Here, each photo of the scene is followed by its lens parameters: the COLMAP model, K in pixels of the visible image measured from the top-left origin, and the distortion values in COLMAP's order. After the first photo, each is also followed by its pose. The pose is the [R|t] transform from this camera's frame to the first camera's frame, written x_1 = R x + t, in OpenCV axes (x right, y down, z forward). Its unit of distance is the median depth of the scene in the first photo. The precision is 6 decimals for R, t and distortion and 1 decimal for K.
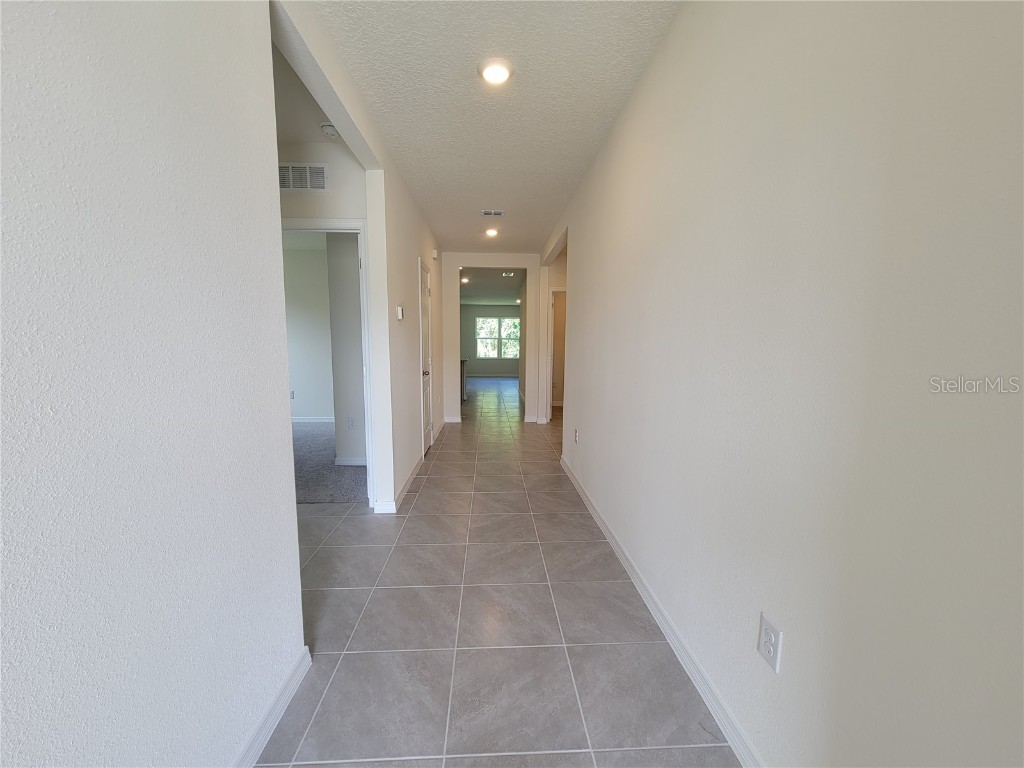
lens RADIAL K [[417.0, 0, 512.6], [0, 417.0, 388.9], [0, 0, 1]] dist [0.003616, -0.001892]
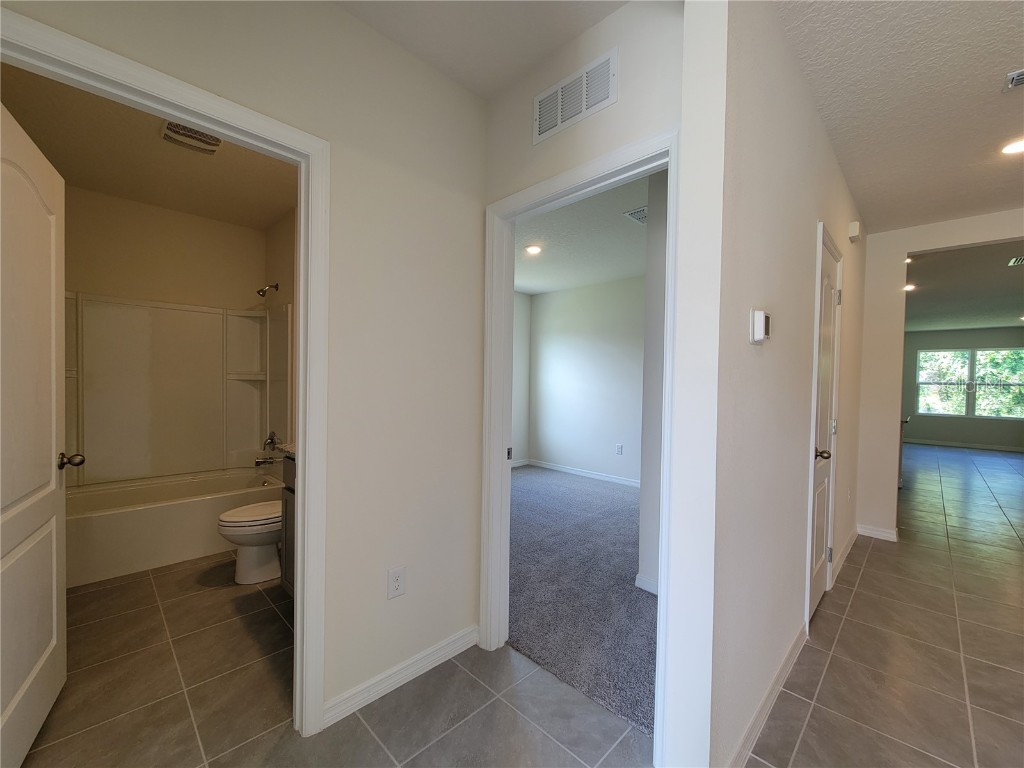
lens RADIAL K [[417.0, 0, 509.6], [0, 417.0, 390.9], [0, 0, 1]] dist [0.003616, -0.001892]
pose [[0.664527, 0.023623, -0.746891, -0.078053], [-0.096250, 0.993880, -0.054201, -0.044679], [0.741039, 0.107906, 0.662734, 0.350098]]
